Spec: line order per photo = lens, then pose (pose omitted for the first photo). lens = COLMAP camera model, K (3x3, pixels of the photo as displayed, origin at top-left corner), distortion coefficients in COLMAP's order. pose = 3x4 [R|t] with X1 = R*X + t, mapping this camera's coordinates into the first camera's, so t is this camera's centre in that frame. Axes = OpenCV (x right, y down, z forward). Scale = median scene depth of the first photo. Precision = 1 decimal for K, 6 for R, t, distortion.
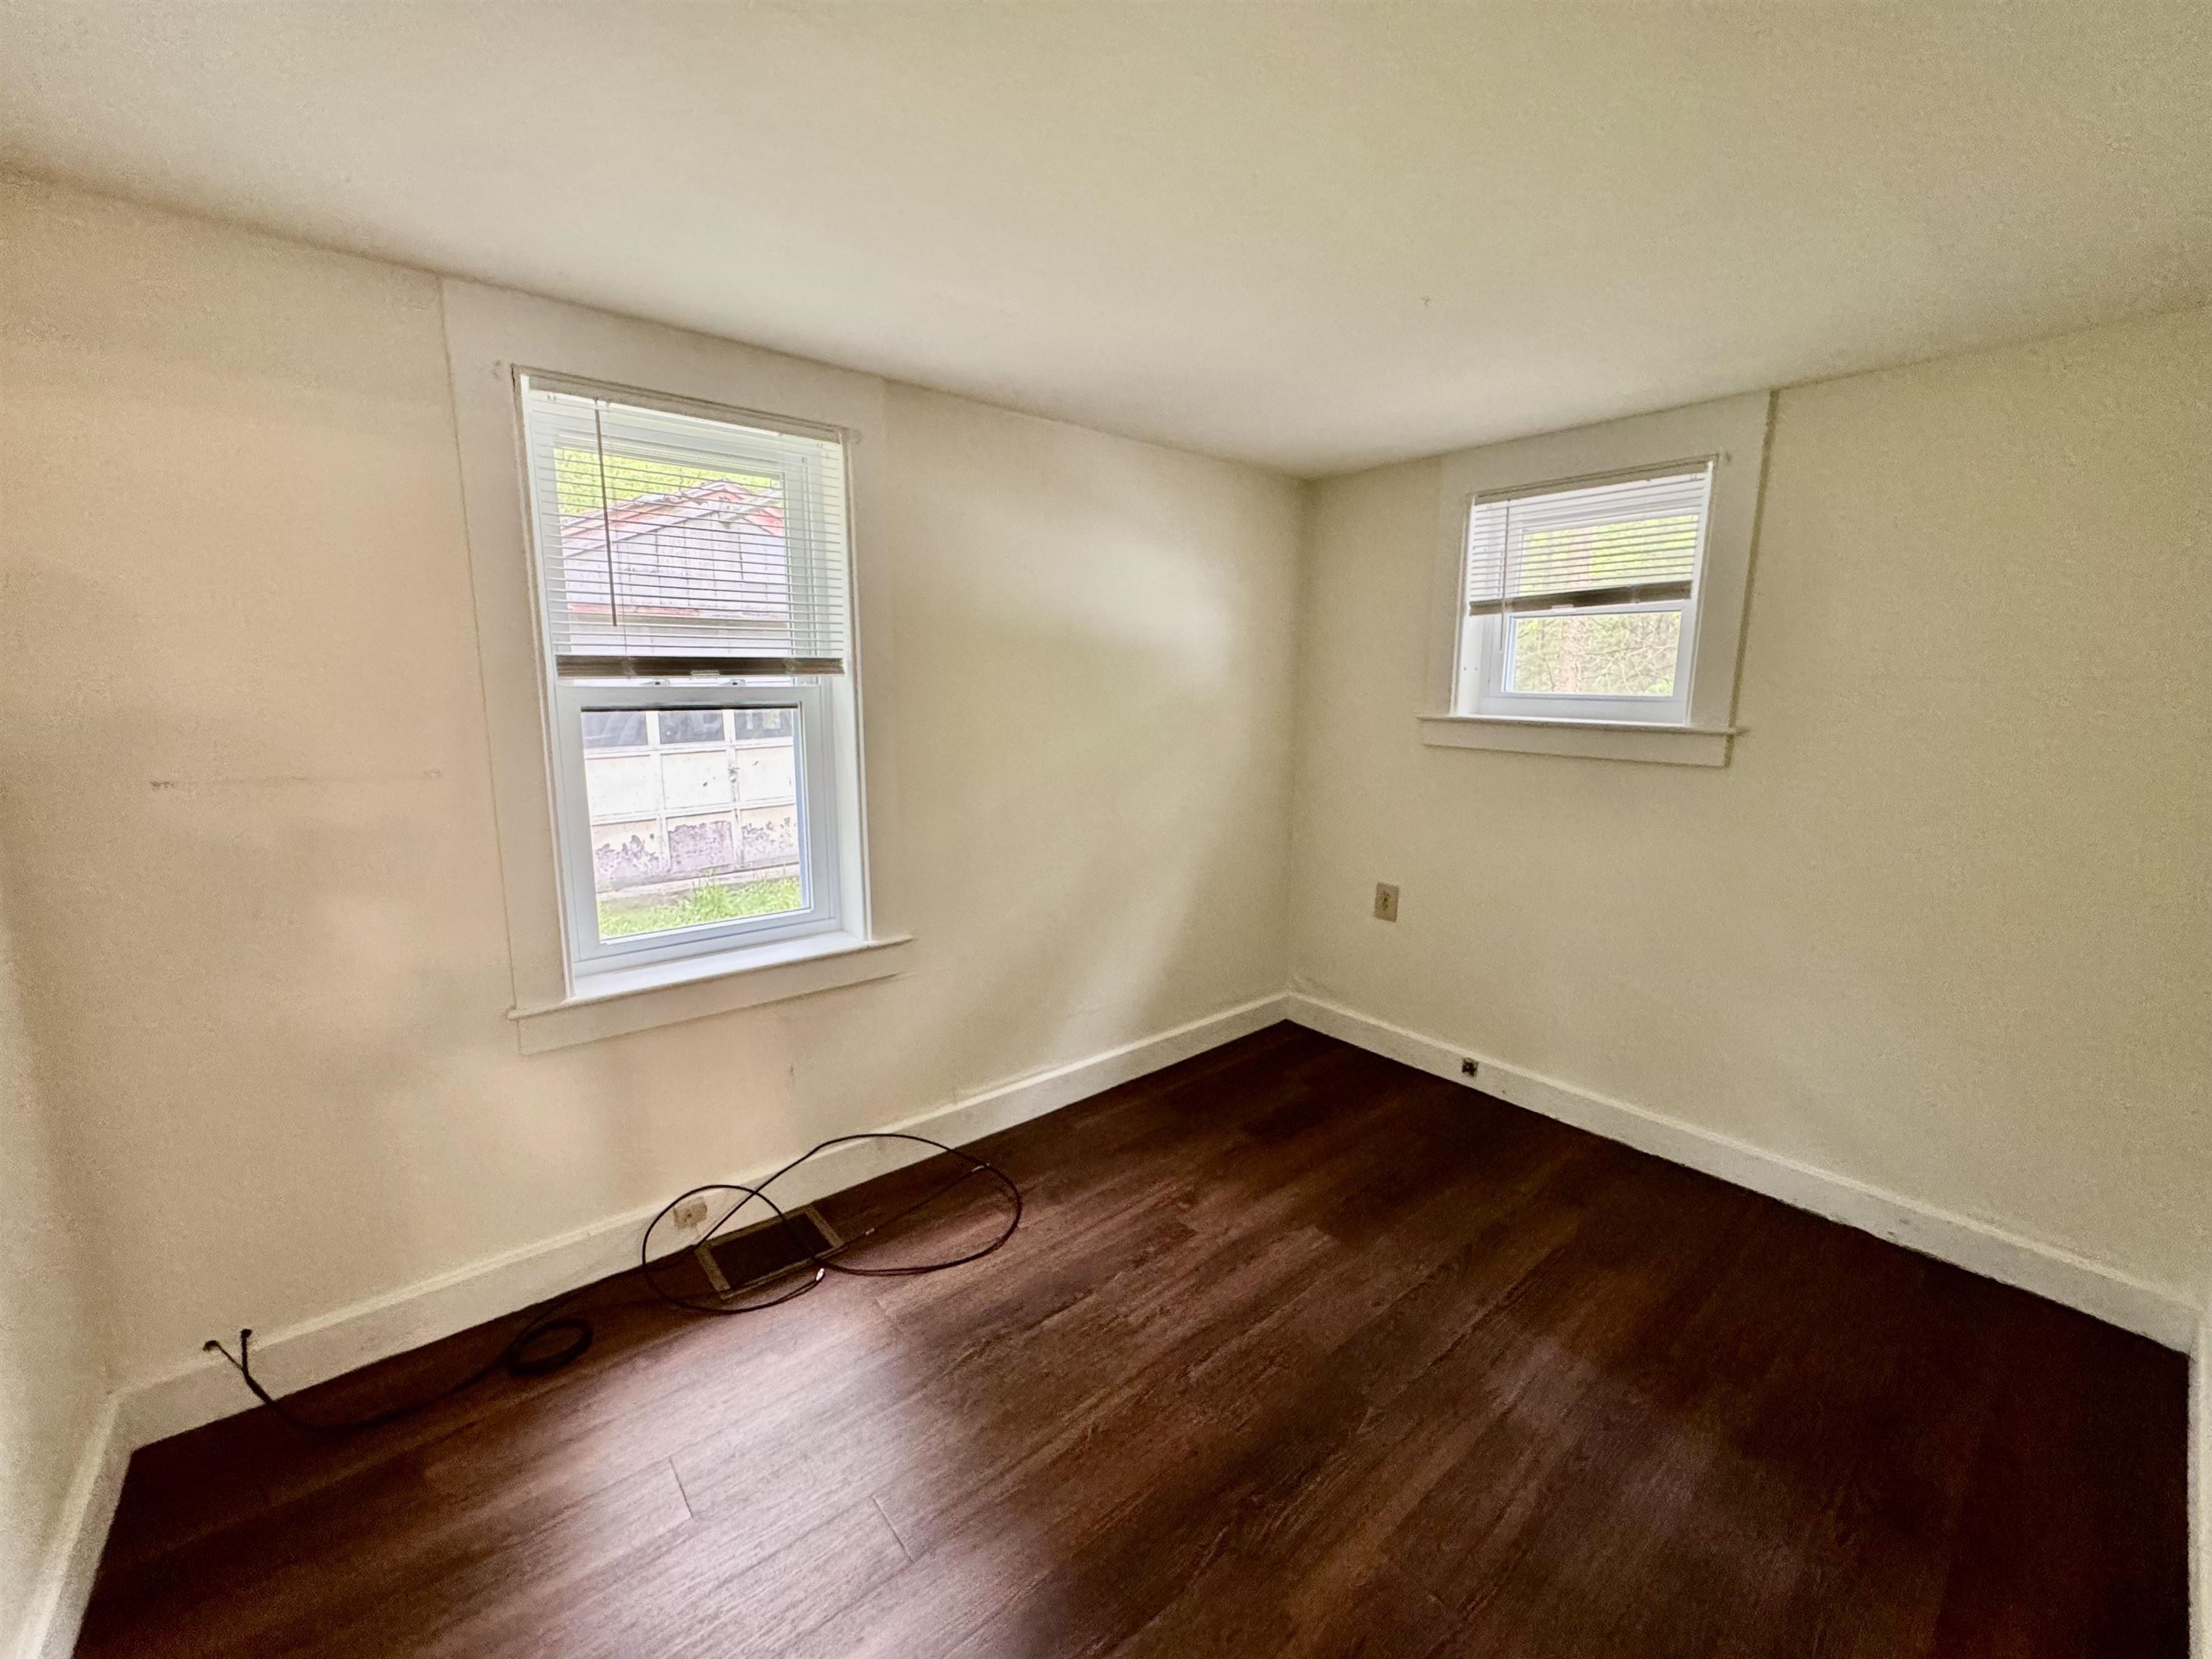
lens RADIAL K [[883.5, 0, 1104.9], [0, 883.5, 827.3], [0, 0, 1]] dist [0.001044, -0.000068]
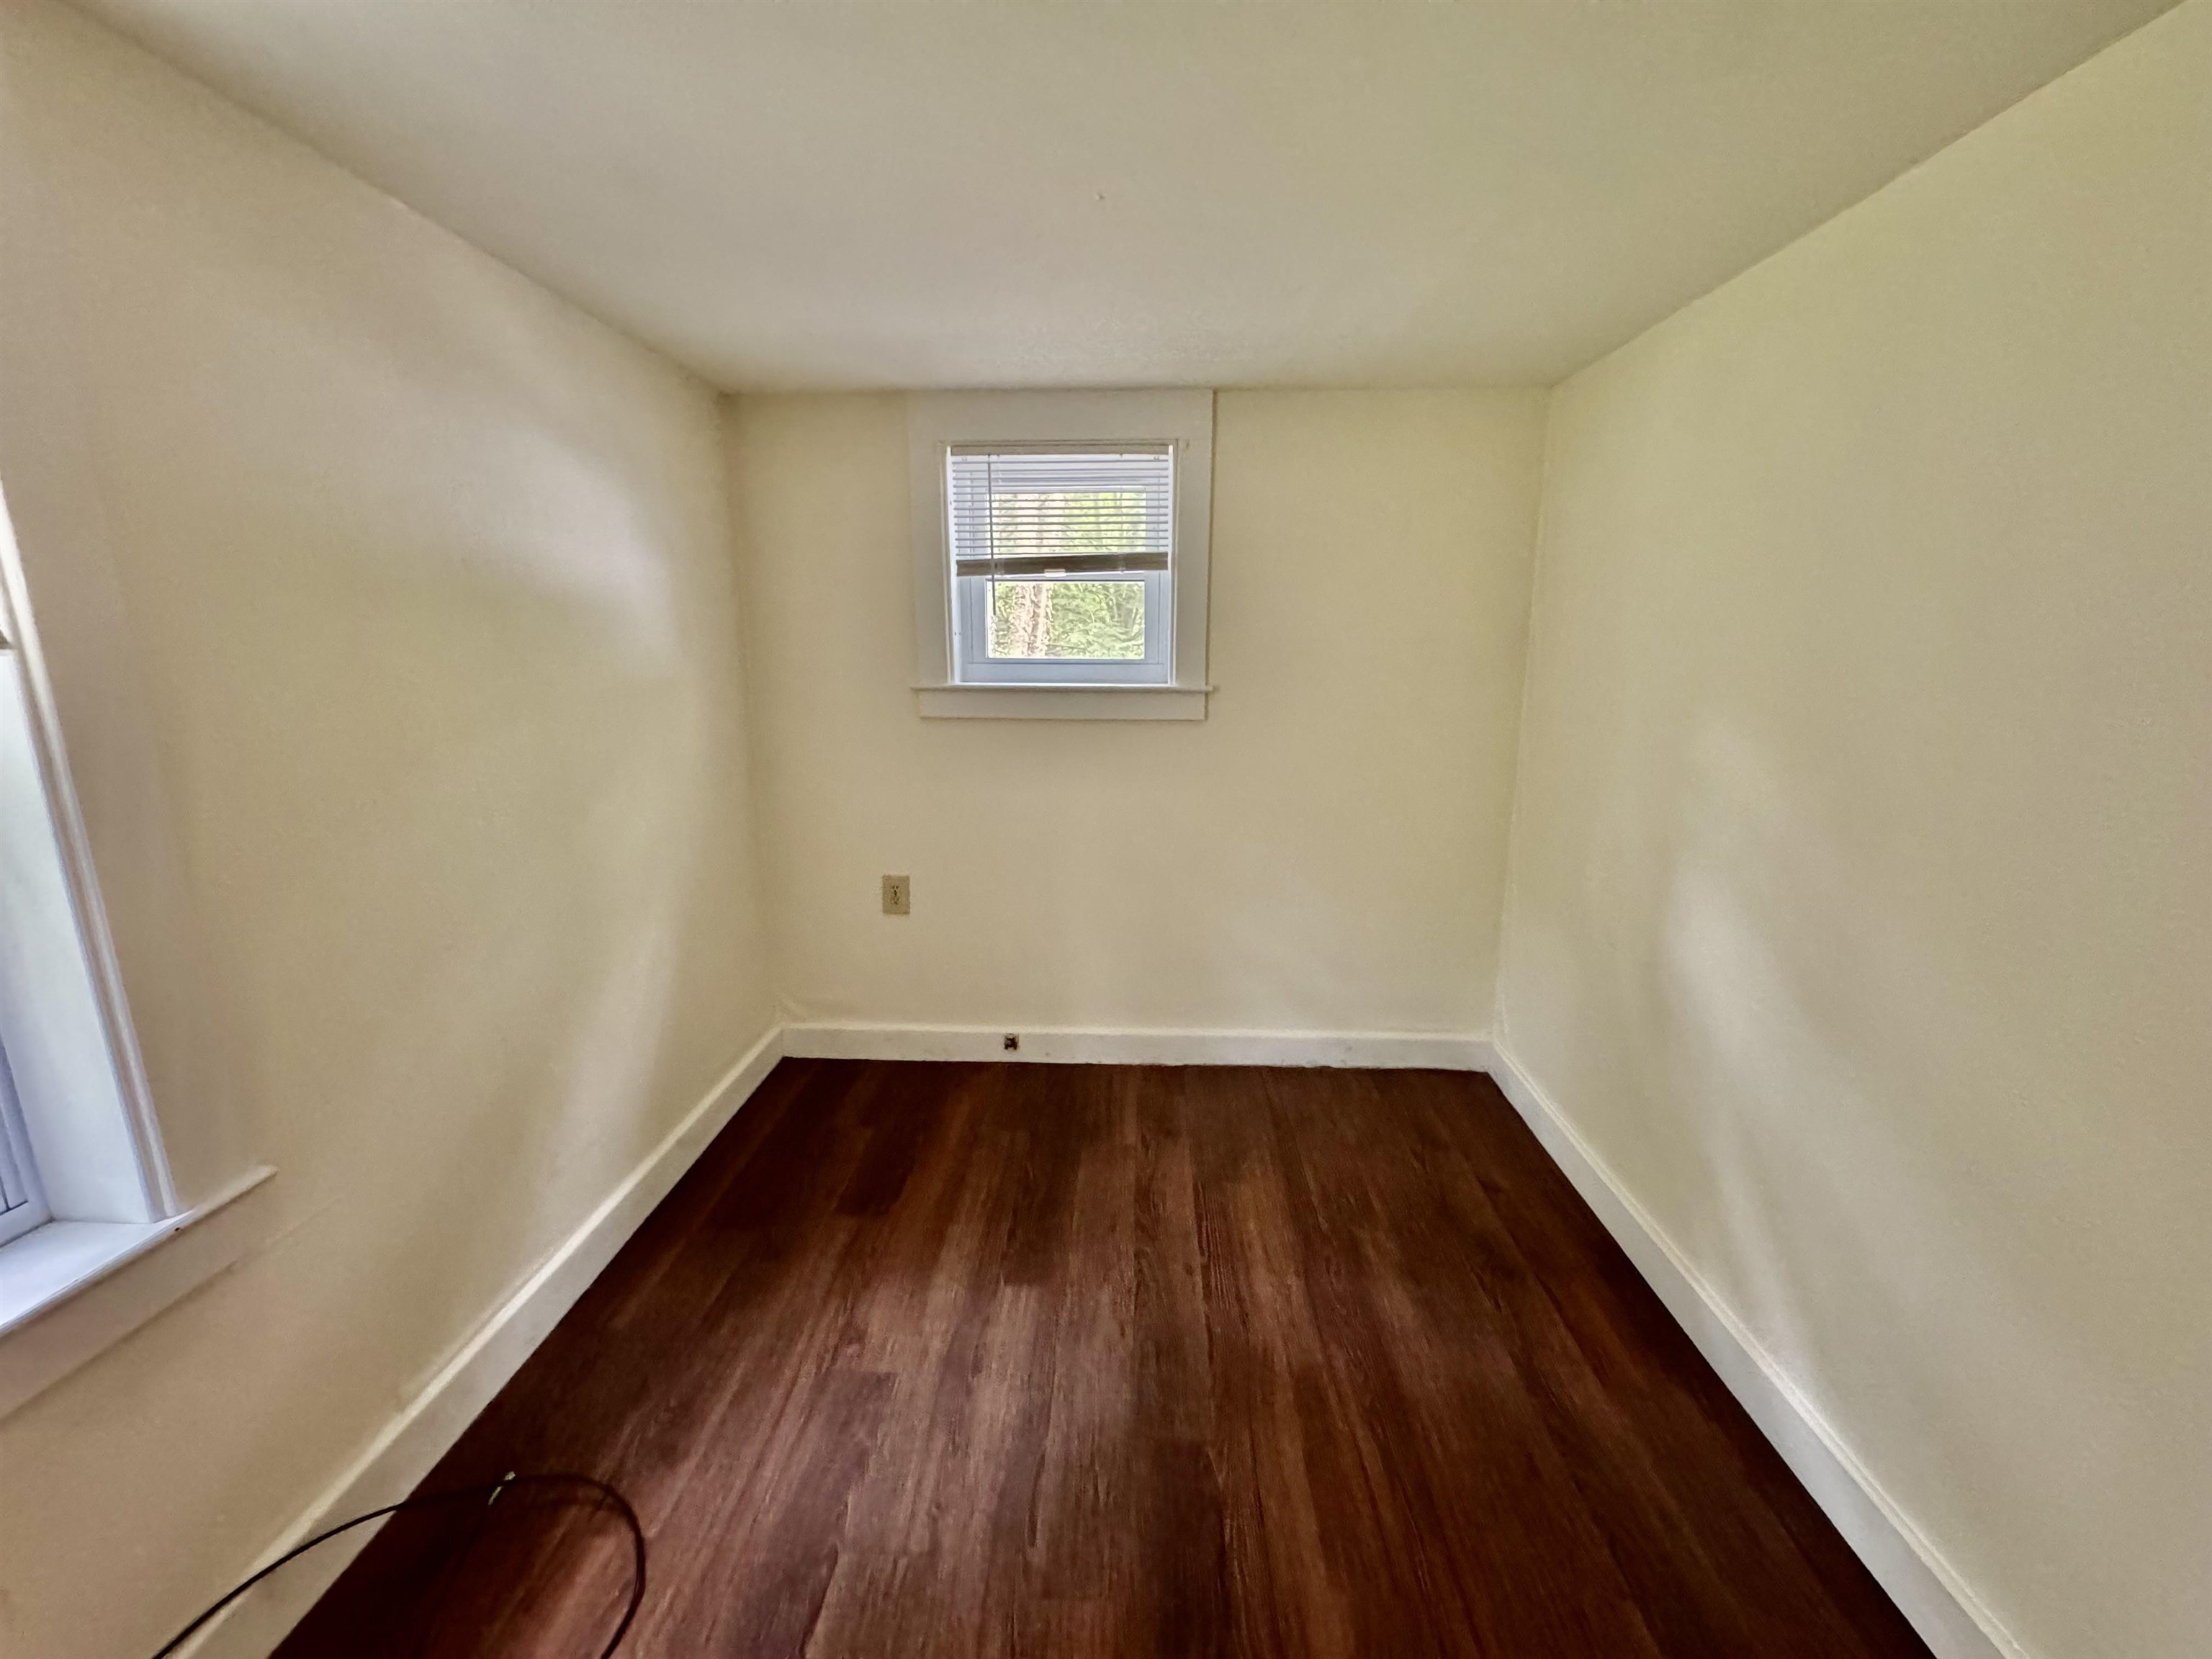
lens RADIAL K [[883.5, 0, 1104.9], [0, 883.5, 827.3], [0, 0, 1]] dist [0.001044, -0.000068]
pose [[0.676534, -0.158172, 0.719224, -0.222508], [0.128661, 0.987027, 0.096044, -0.054542], [-0.725085, 0.027559, 0.688108, 0.290164]]
